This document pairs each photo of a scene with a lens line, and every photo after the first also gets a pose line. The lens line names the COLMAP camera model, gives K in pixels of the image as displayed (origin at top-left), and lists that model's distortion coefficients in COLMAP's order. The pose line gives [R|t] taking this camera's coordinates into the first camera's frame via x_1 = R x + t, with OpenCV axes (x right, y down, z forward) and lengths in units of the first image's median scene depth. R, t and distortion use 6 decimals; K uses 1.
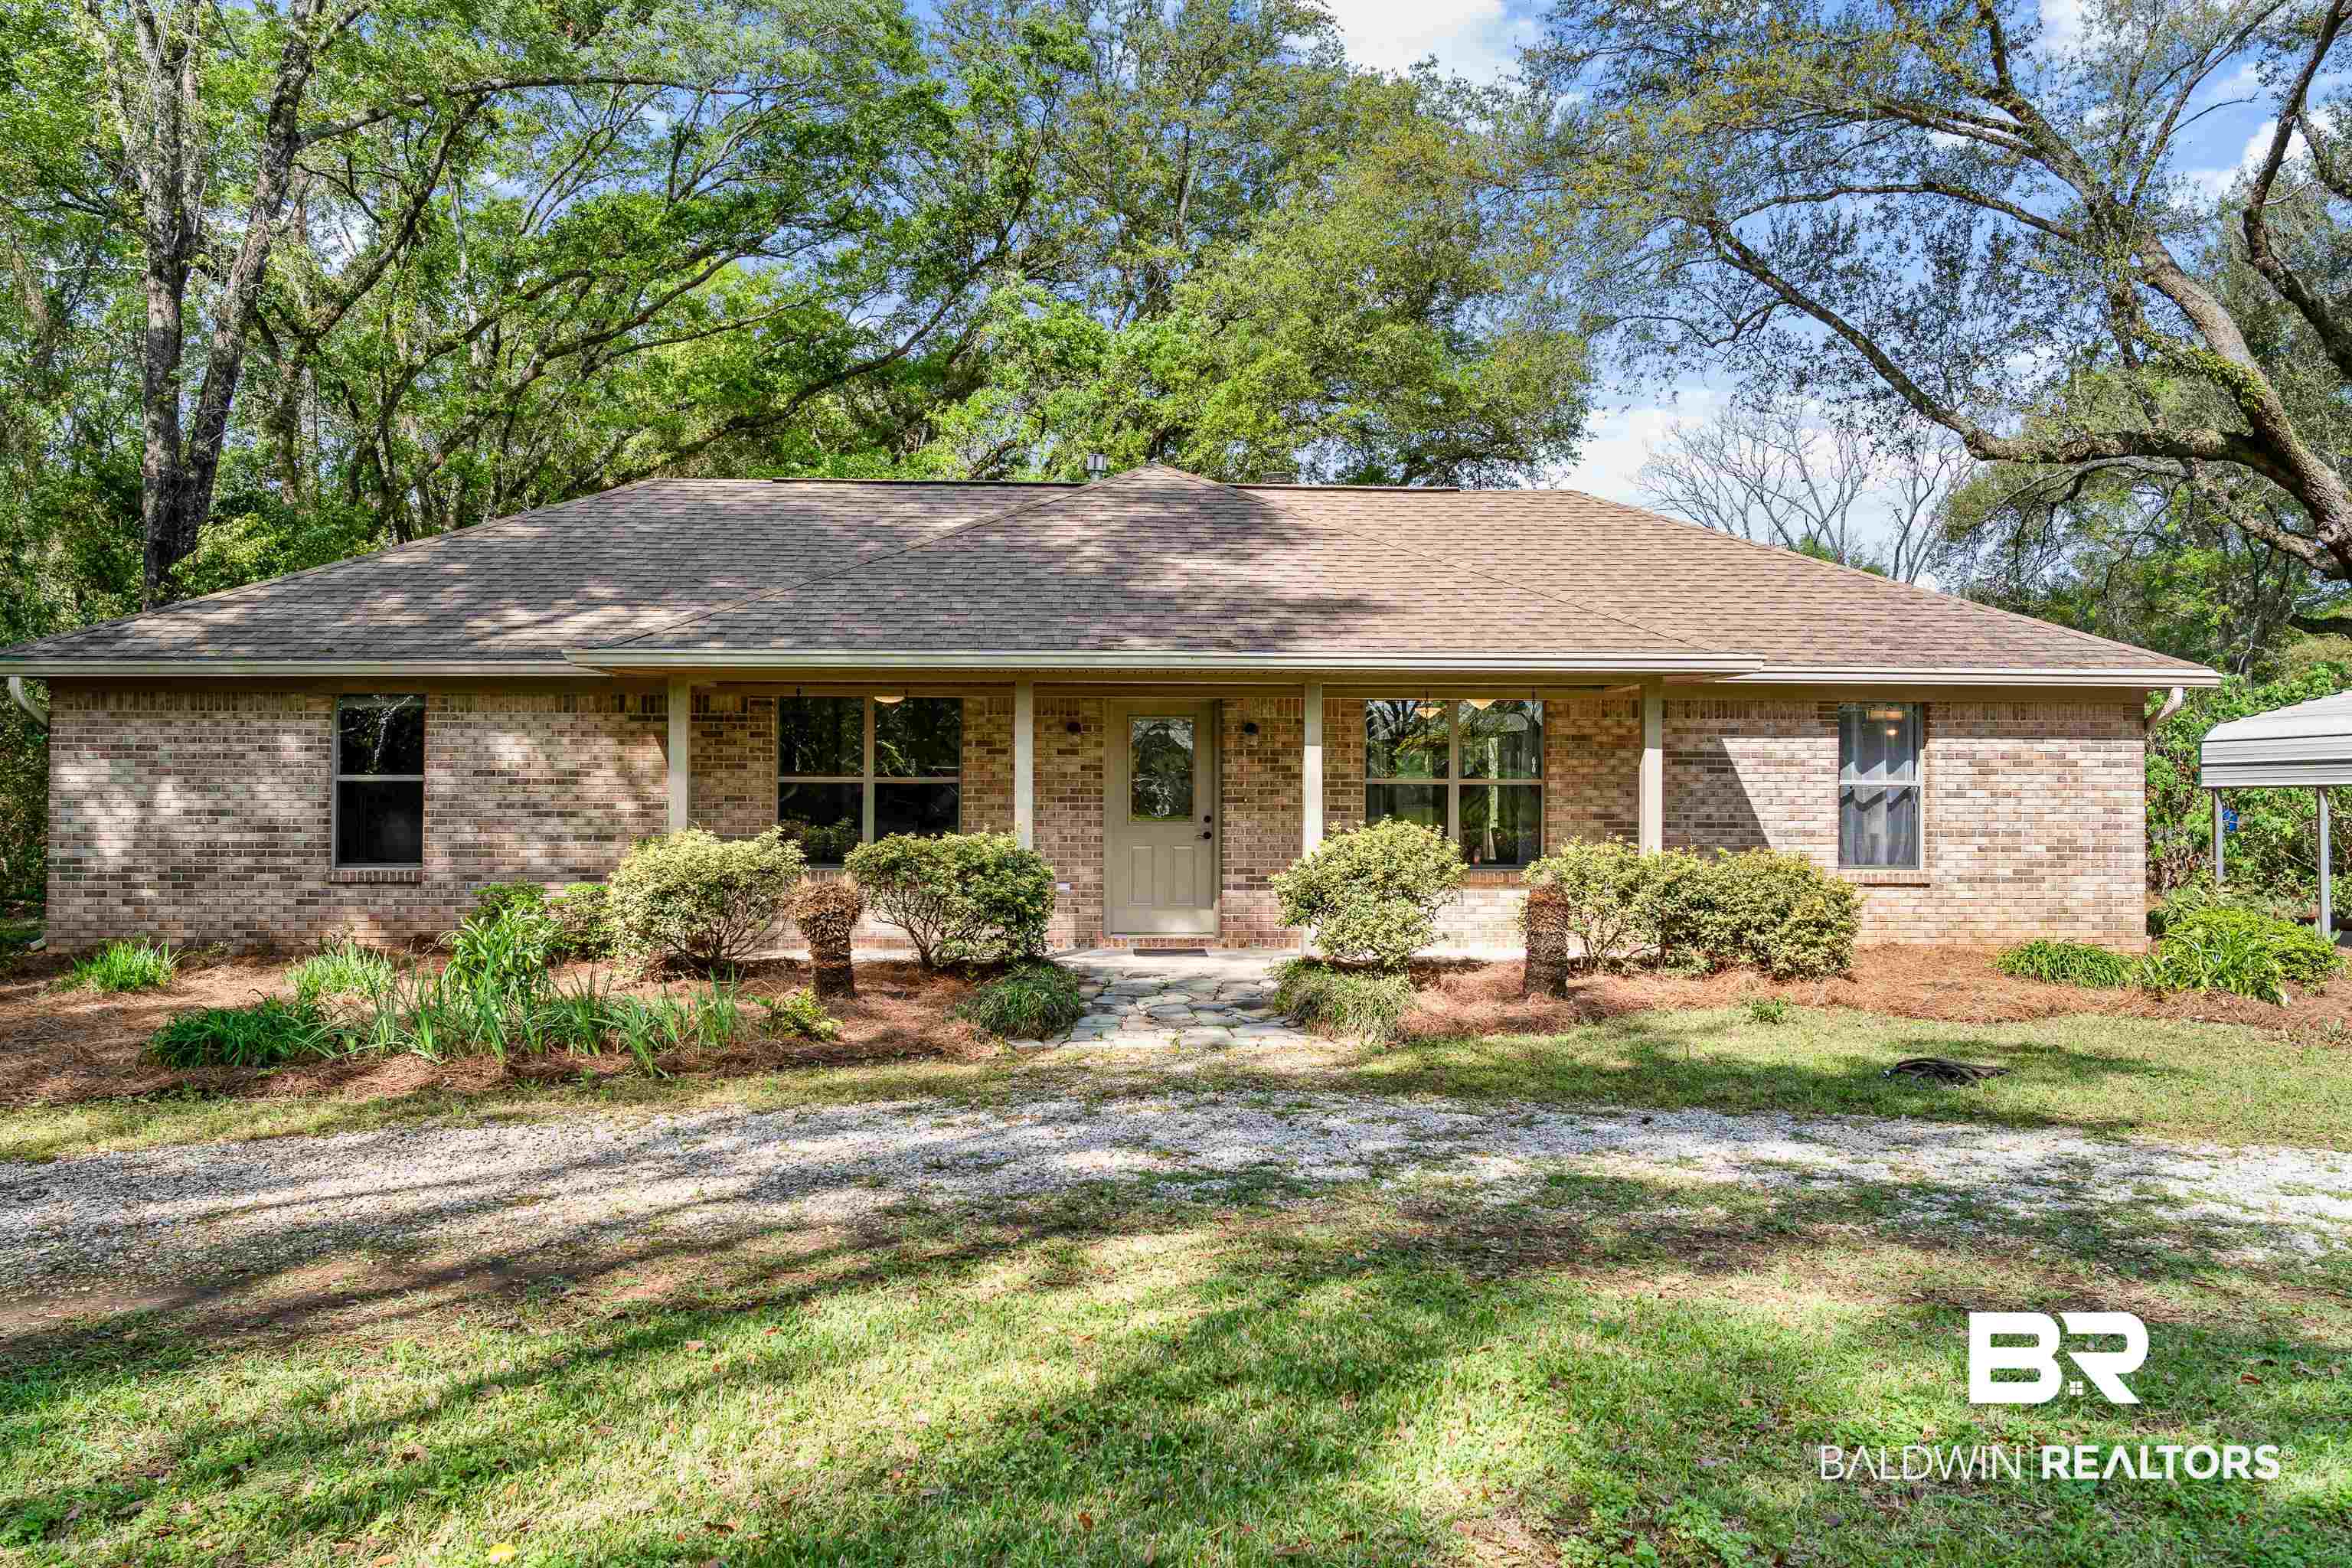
lens RADIAL K [[1770.2, 0, 1176.5], [0, 1770.2, 784.9], [0, 0, 1]] dist [-0.000126, -0.004715]
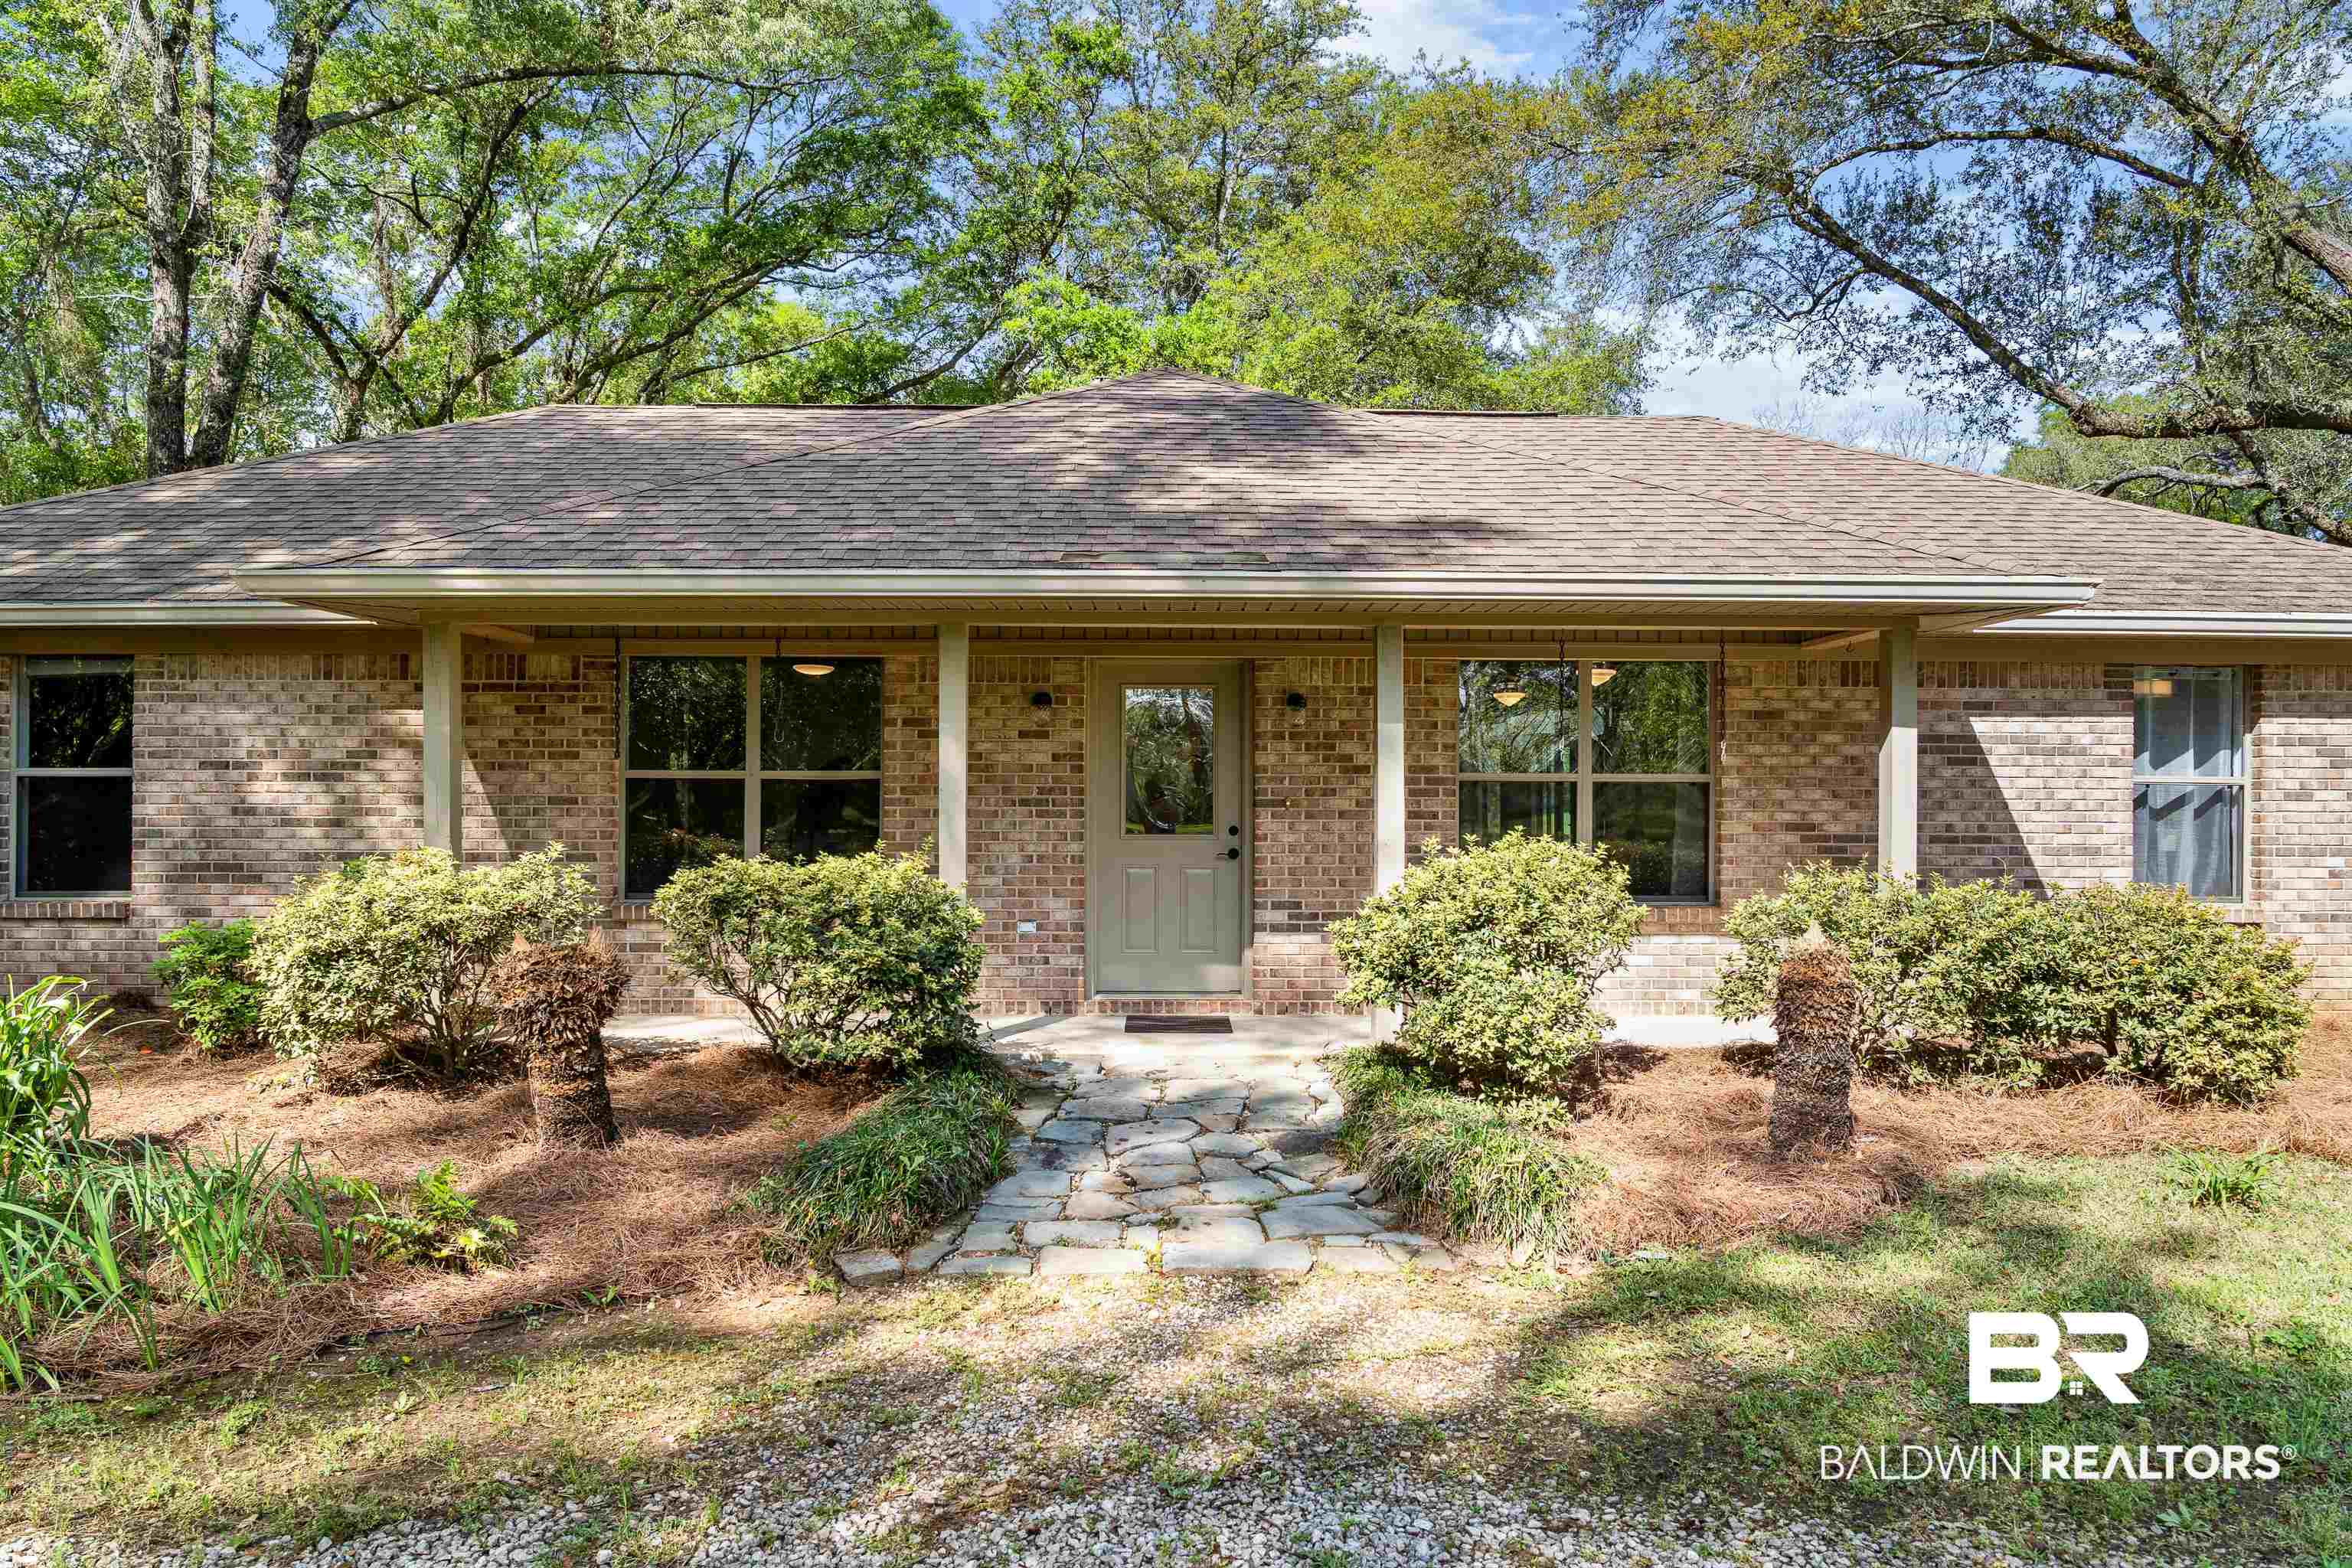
lens RADIAL K [[1721.7, 0, 1163.6], [0, 1721.7, 780.0], [0, 0, 1]] dist [-0.024797, 0.000988]
pose [[0.999485, 0.000048, -0.032077, 0.011684], [-0.000279, 0.999974, -0.007178, 0.004025], [0.032076, 0.007184, 0.999460, 0.315855]]
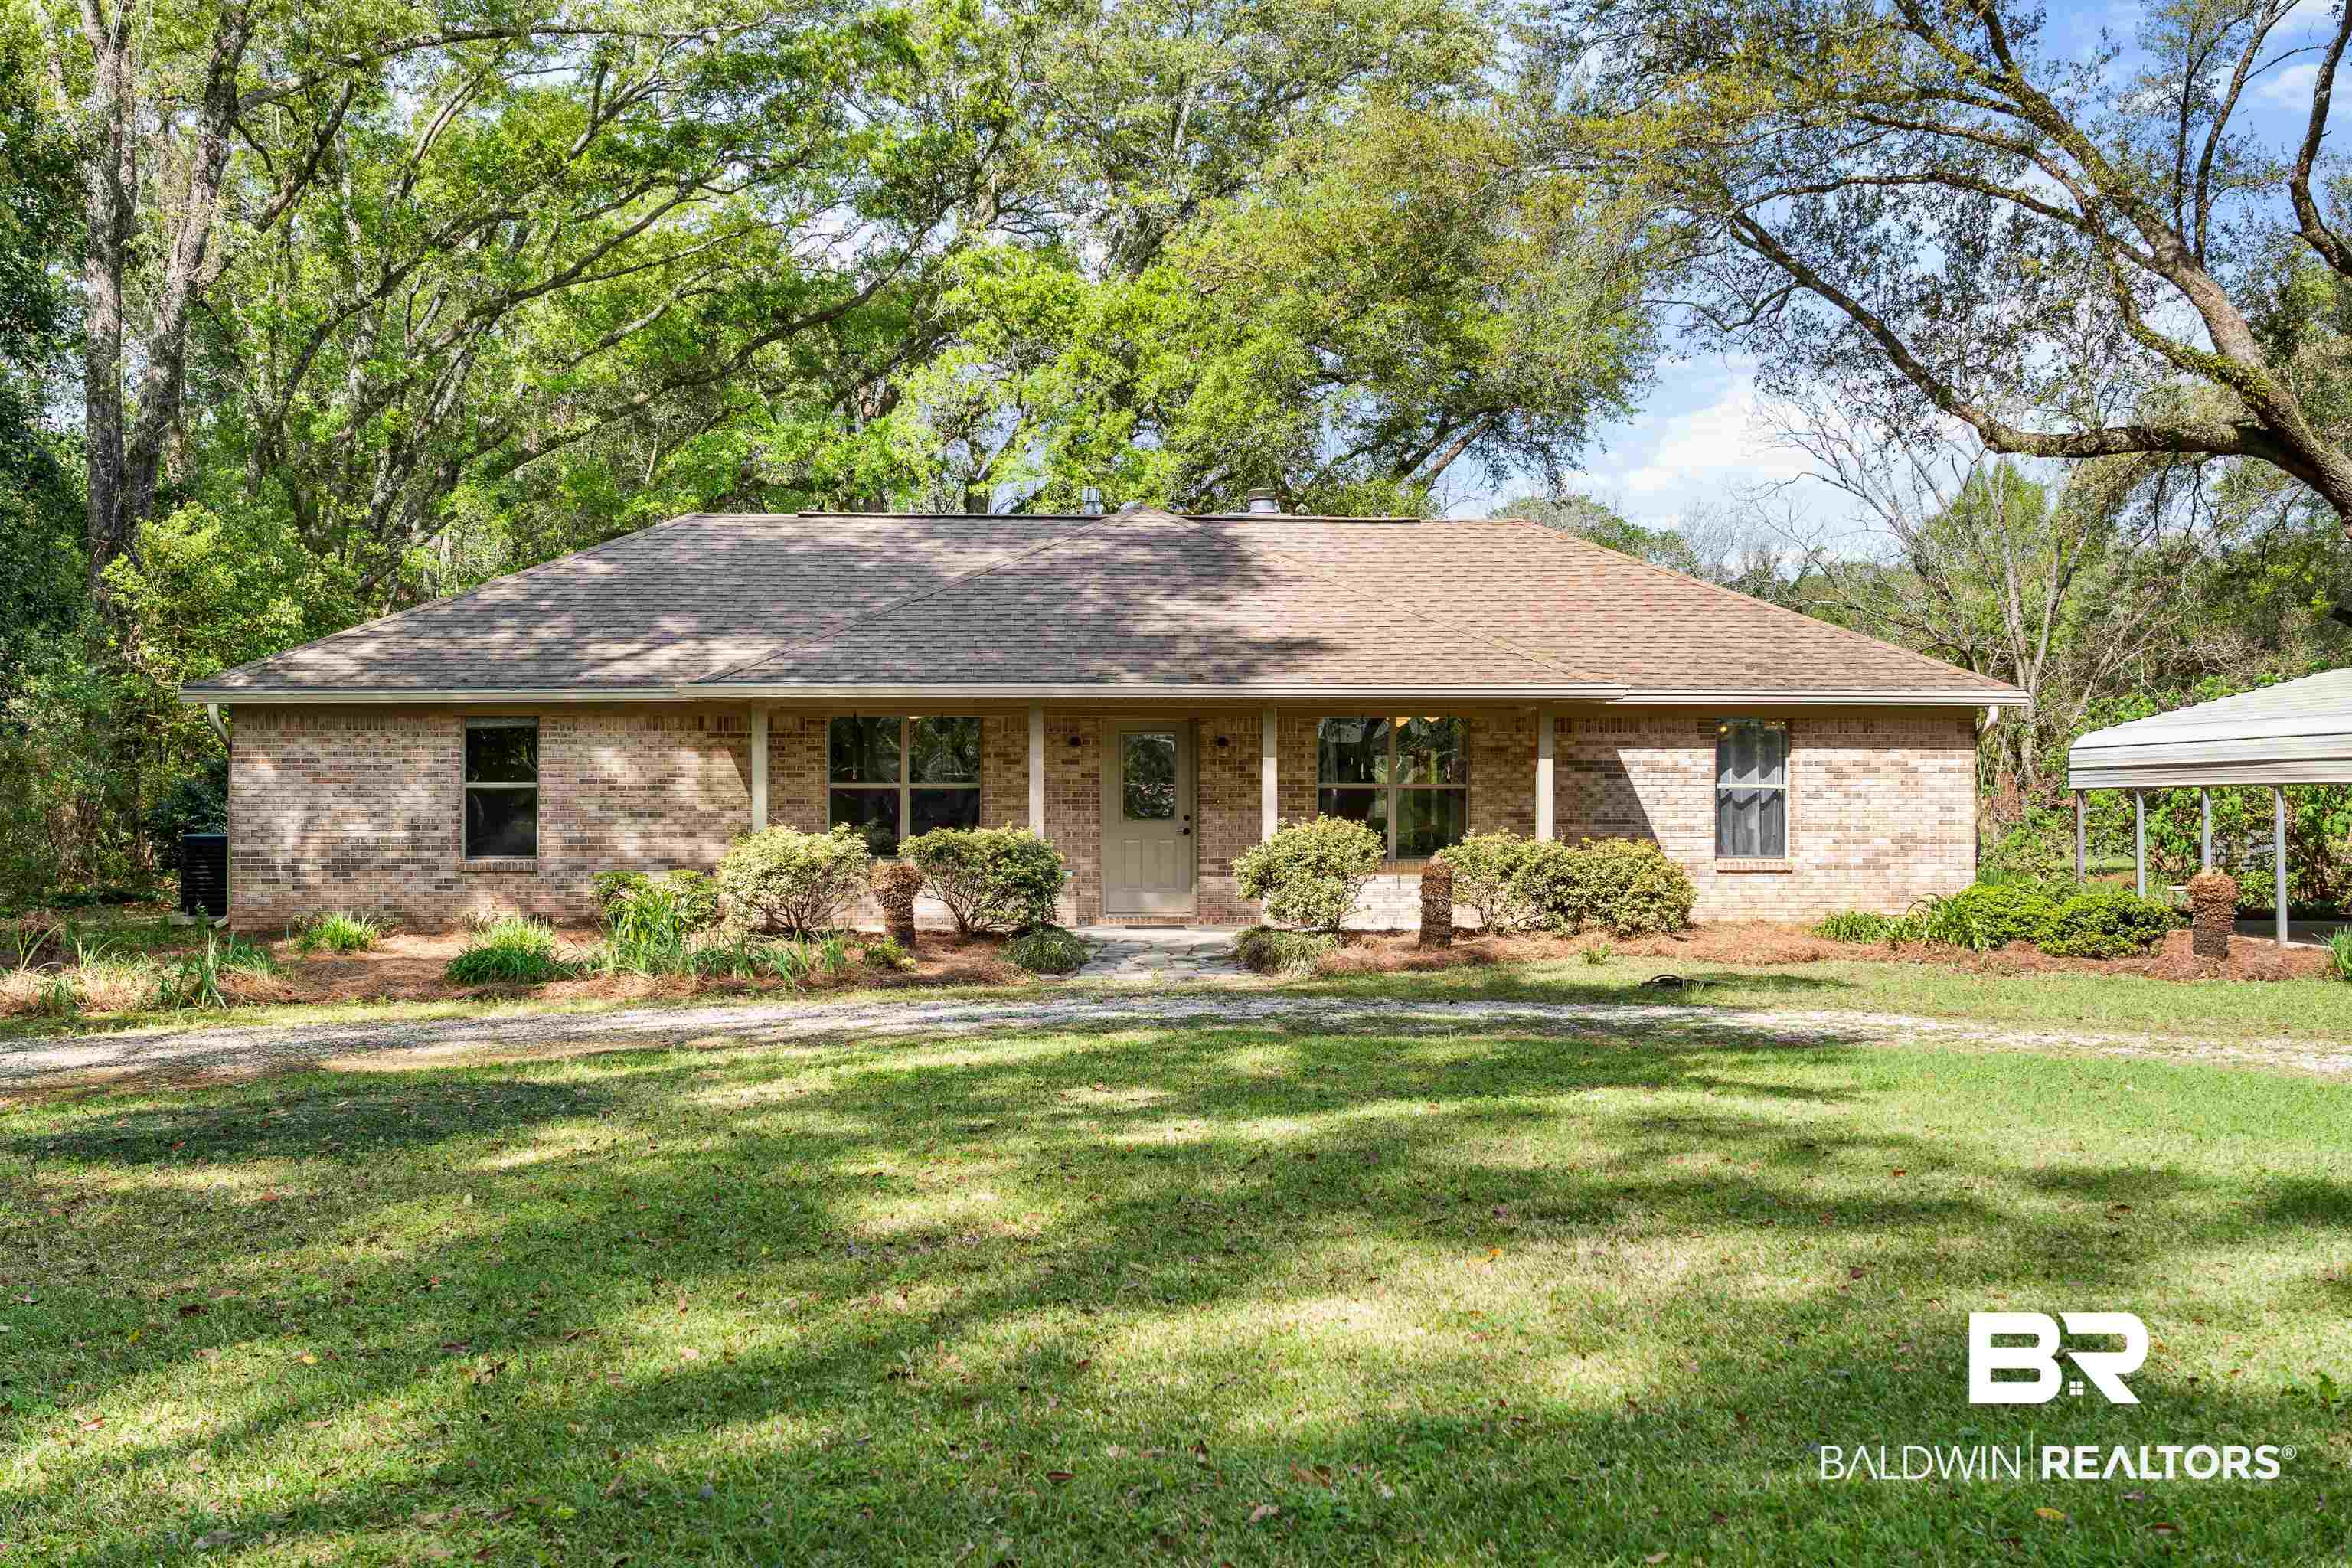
lens RADIAL K [[2043.4, 0, 1184.0], [0, 2043.4, 799.7], [0, 0, 1]] dist [0.017912, 0.007177]
pose [[0.999983, -0.002672, 0.005170, 0.008518], [0.002646, 0.999983, 0.005120, -0.000035], [-0.005183, -0.005106, 0.999974, -0.385102]]
